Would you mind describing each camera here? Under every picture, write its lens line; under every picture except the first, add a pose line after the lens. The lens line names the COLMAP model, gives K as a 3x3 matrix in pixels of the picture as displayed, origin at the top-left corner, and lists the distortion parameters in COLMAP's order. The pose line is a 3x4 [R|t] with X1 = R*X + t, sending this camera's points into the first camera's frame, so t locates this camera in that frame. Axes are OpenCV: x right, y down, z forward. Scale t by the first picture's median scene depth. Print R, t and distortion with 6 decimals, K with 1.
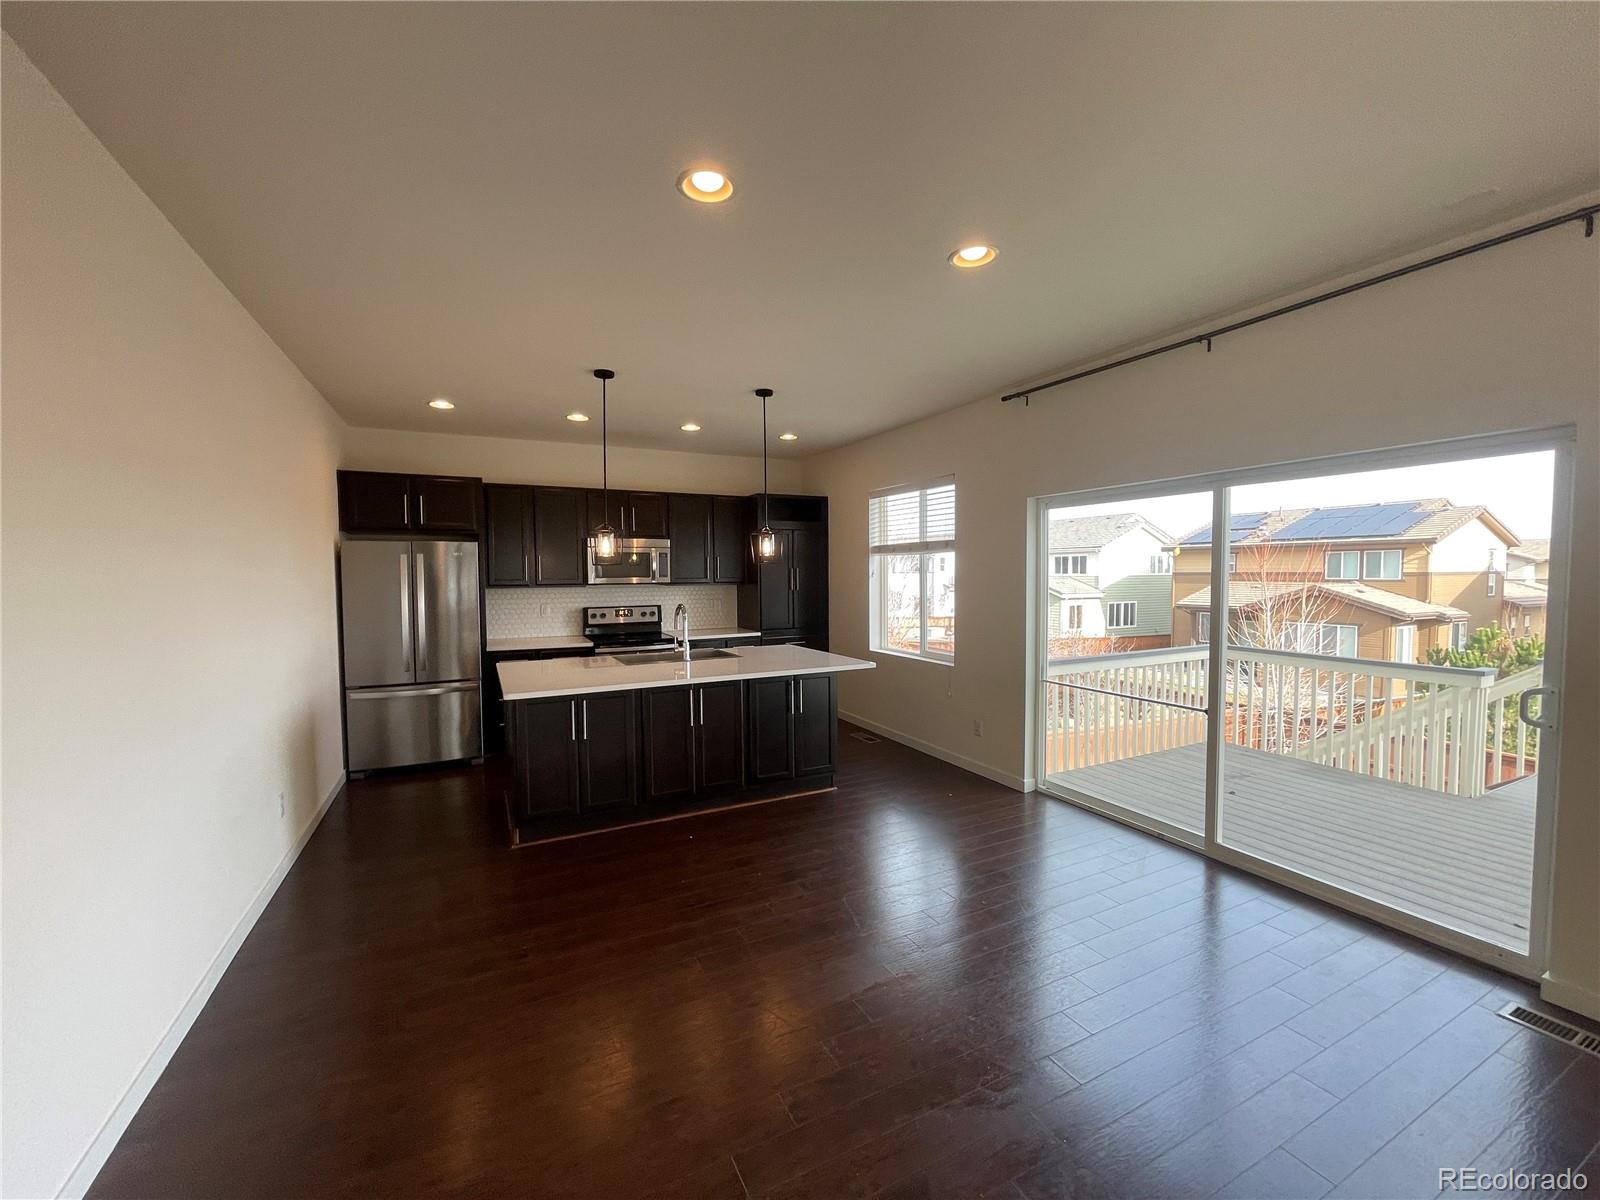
lens RADIAL K [[642.8, 0, 798.0], [0, 642.8, 598.9], [0, 0, 1]] dist [-0.002730, -0.000390]
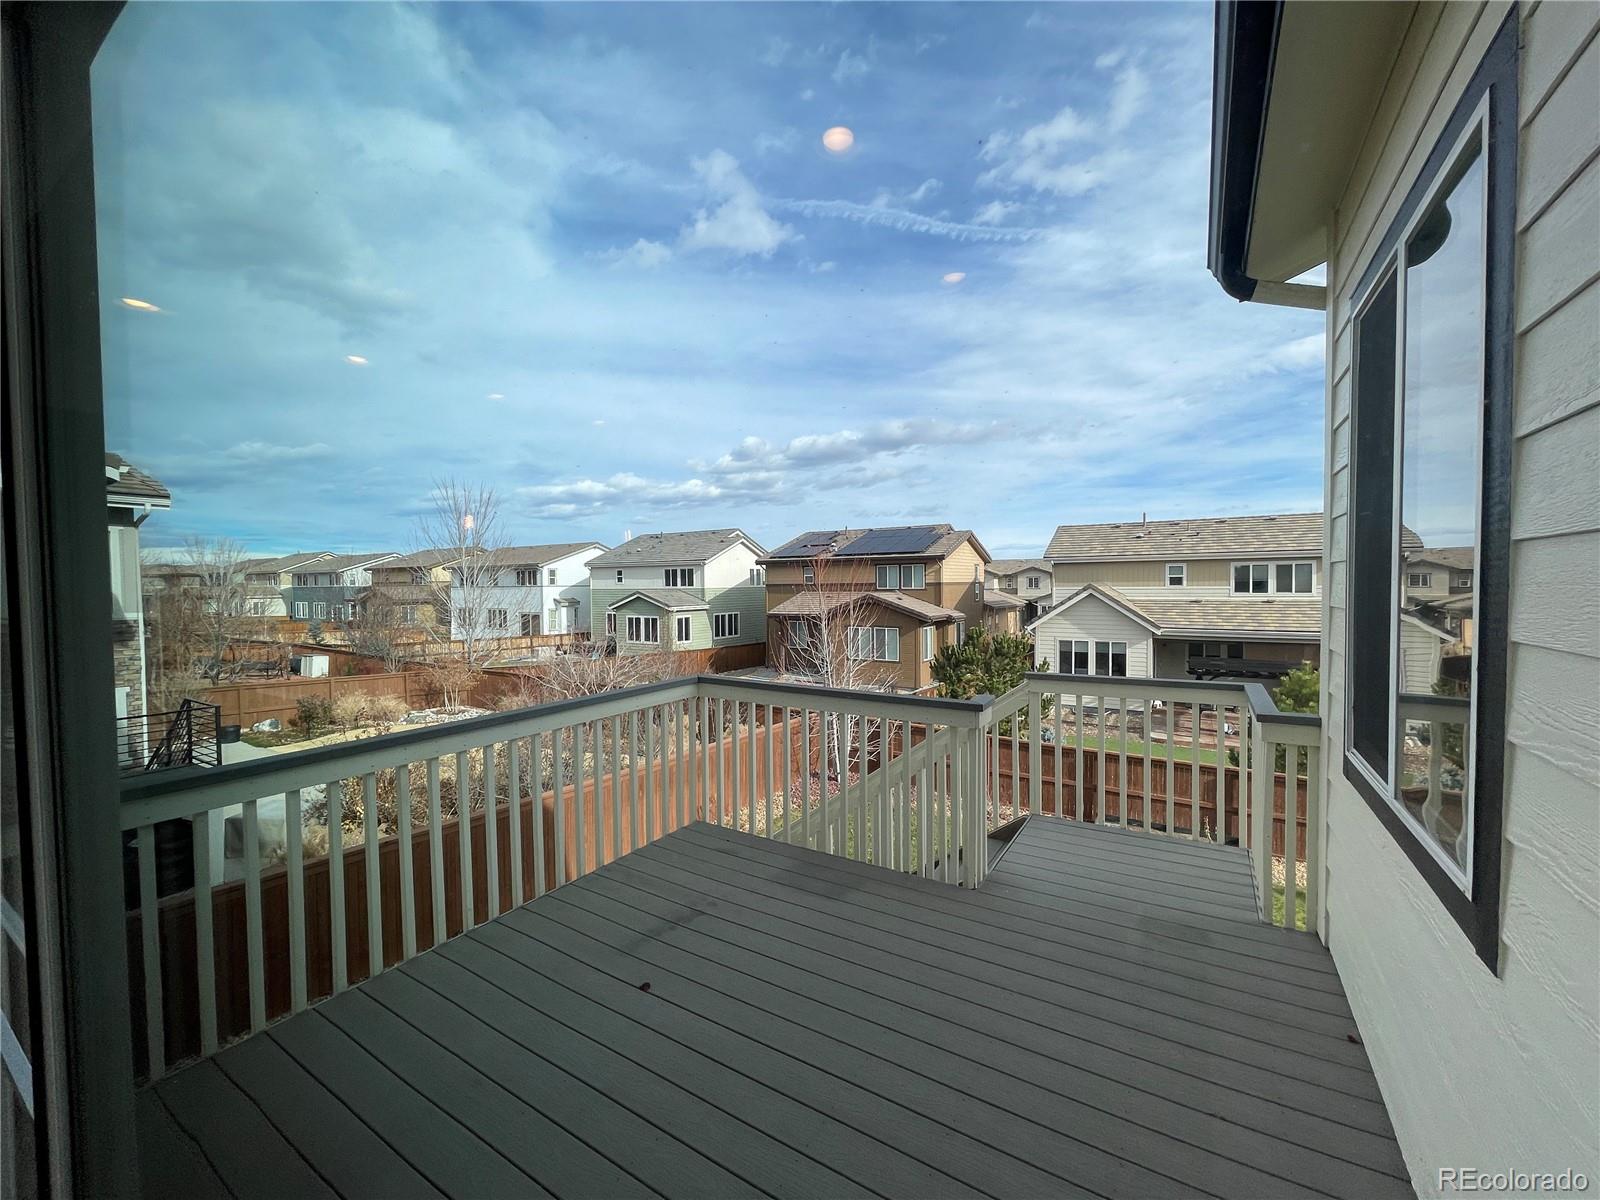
lens RADIAL K [[642.8, 0, 796.4], [0, 642.8, 598.4], [0, 0, 1]] dist [-0.002730, -0.000390]
pose [[0.851489, -0.016435, 0.524115, 0.082655], [0.028369, 0.999489, -0.014747, -0.000443], [-0.523604, 0.027425, 0.851520, 0.078156]]
